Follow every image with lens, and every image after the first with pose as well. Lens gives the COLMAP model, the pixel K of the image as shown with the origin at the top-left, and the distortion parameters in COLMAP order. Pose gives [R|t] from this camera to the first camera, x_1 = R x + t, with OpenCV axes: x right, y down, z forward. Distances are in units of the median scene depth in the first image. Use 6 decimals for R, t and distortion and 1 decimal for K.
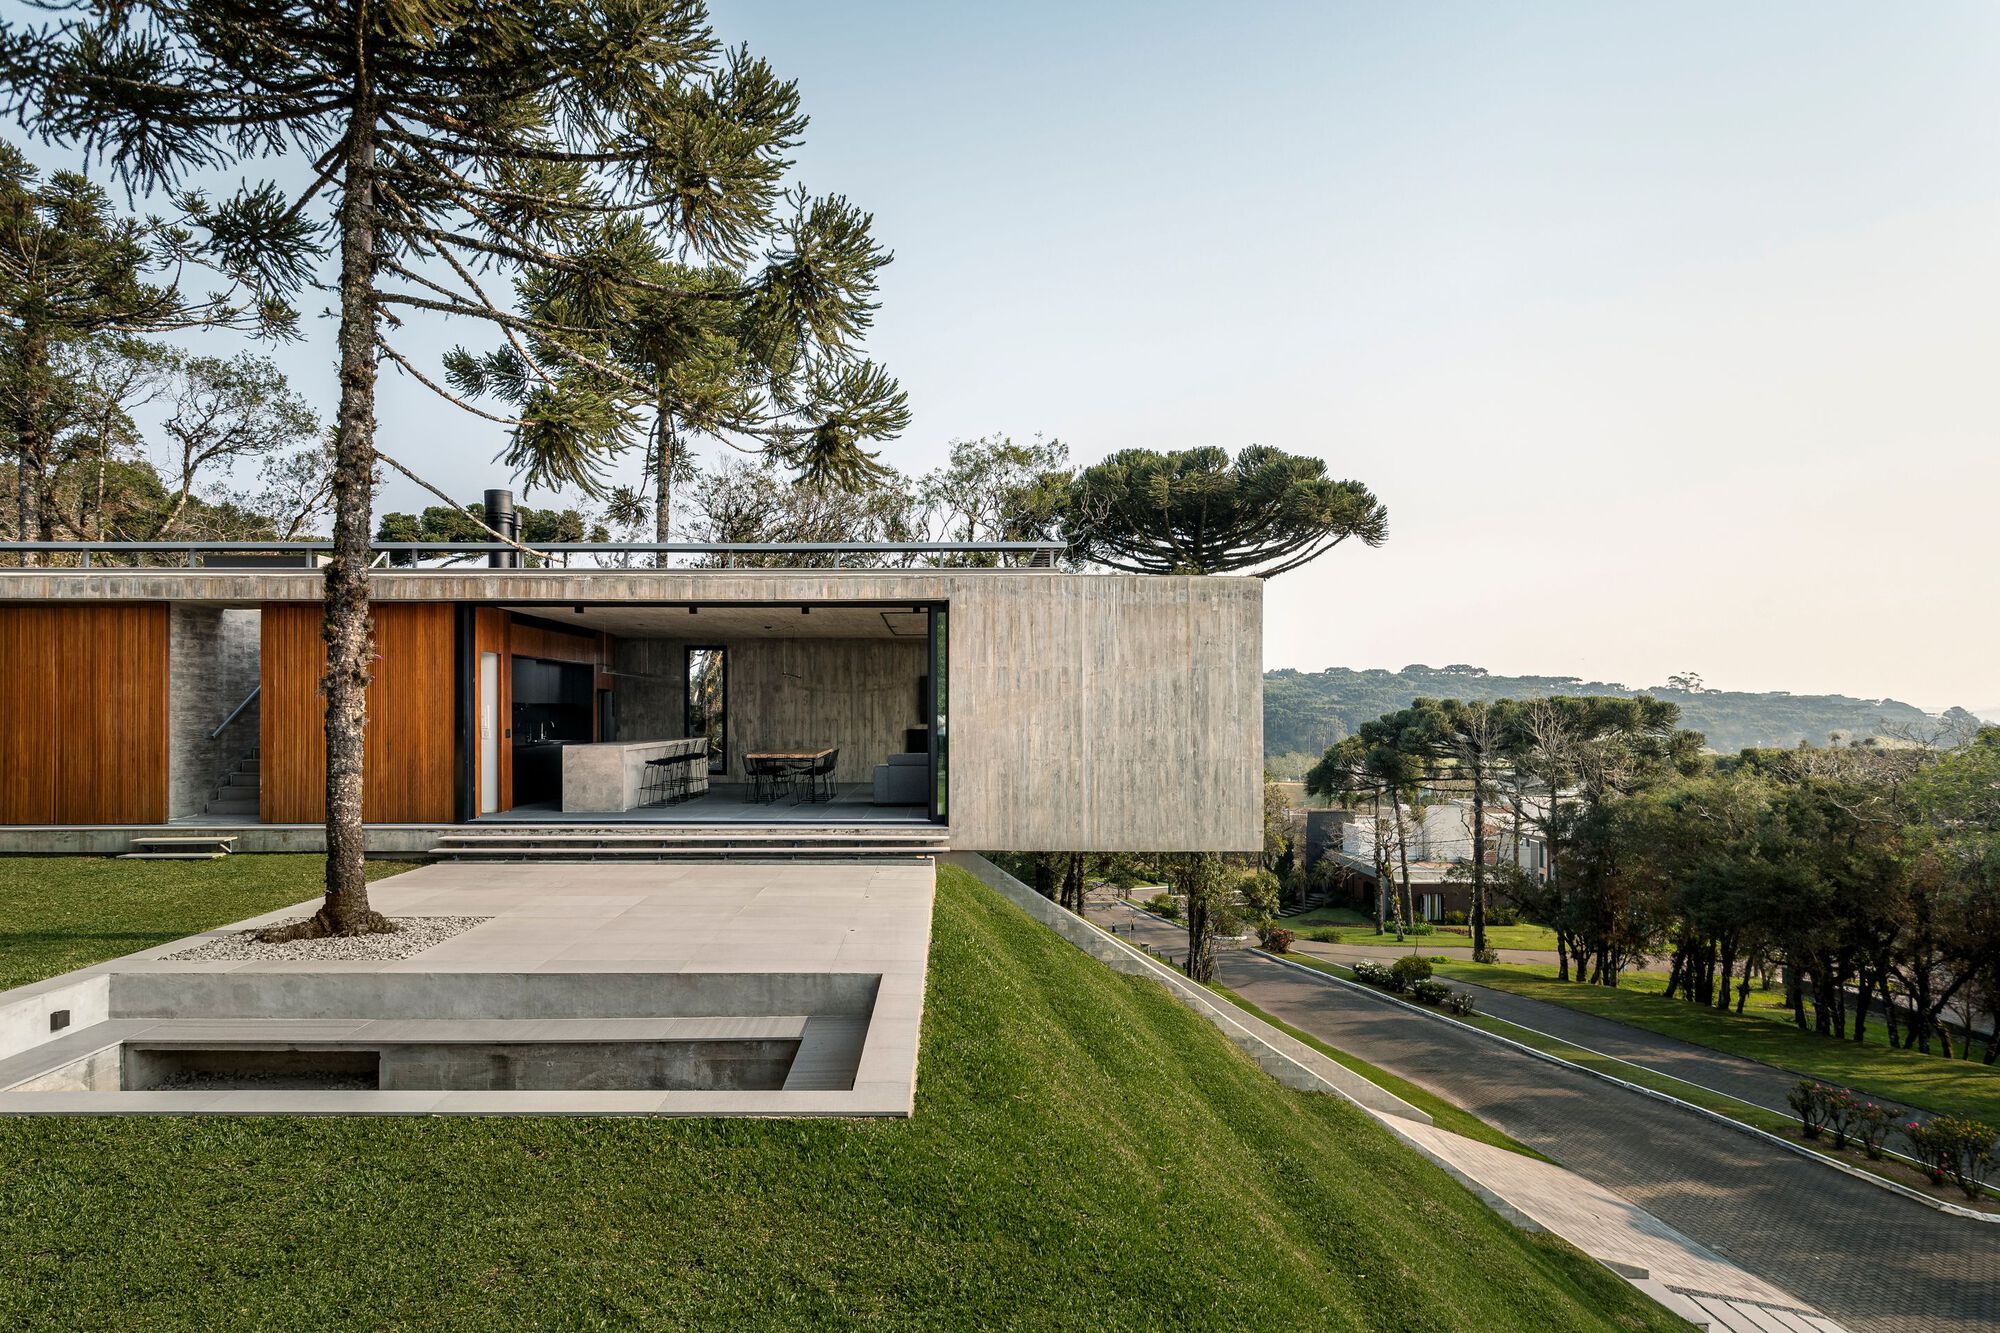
lens RADIAL K [[1153.1, 0, 1000.0], [0, 1153.1, 666.5], [0, 0, 1]] dist [0.001305, -0.001104]
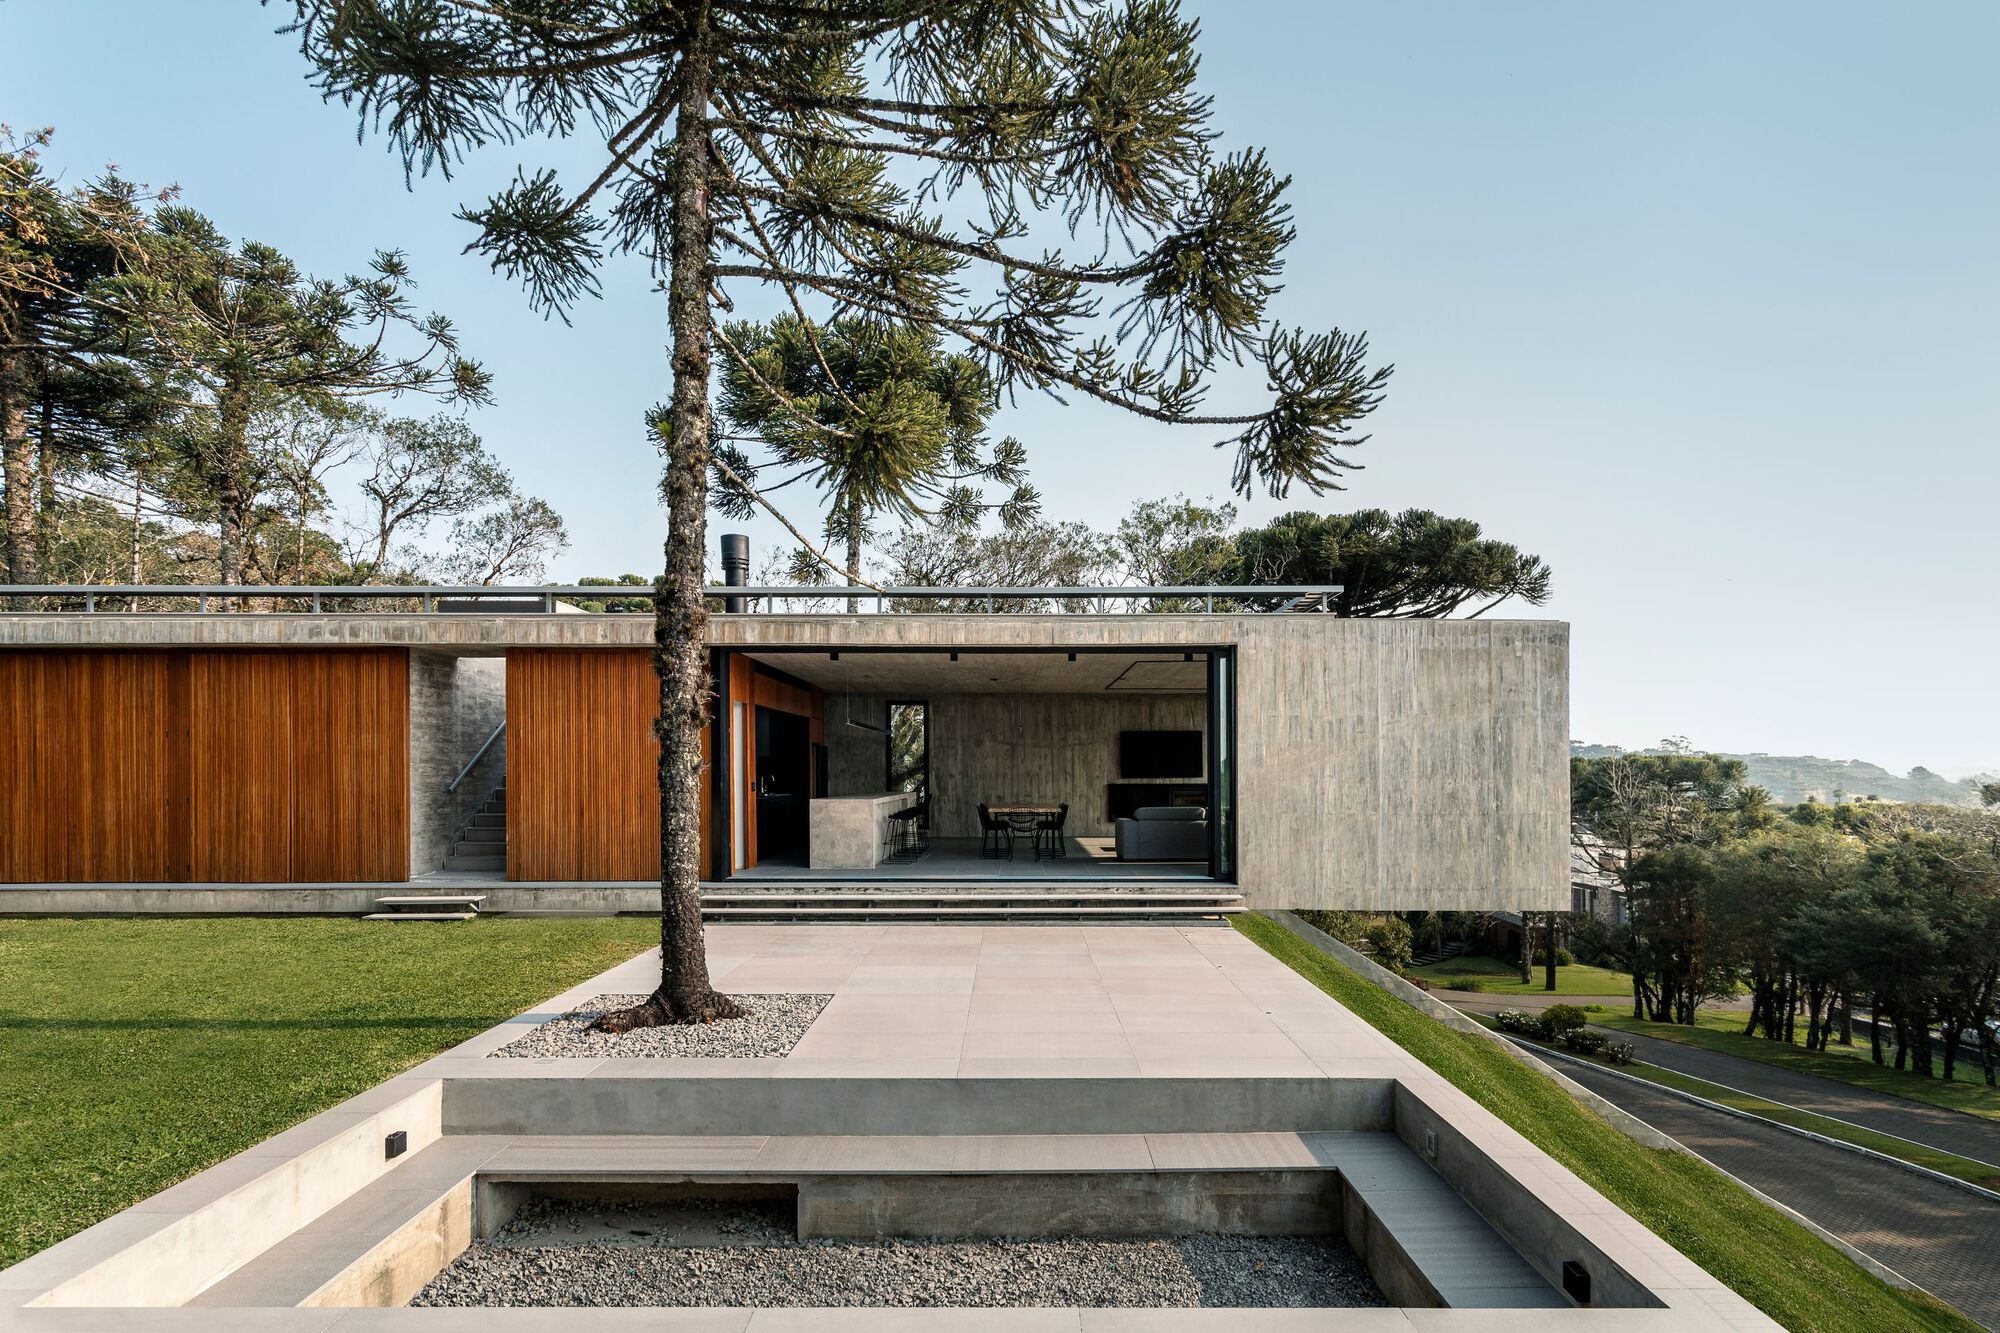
lens RADIAL K [[989.6, 0, 1005.8], [0, 989.6, 742.1], [0, 0, 1]] dist [0.000321, 0.000713]
pose [[0.999993, -0.000230, -0.003745, -0.228434], [0.000260, 0.999967, 0.008095, 0.015269], [0.003743, -0.008096, 0.999960, 0.189474]]
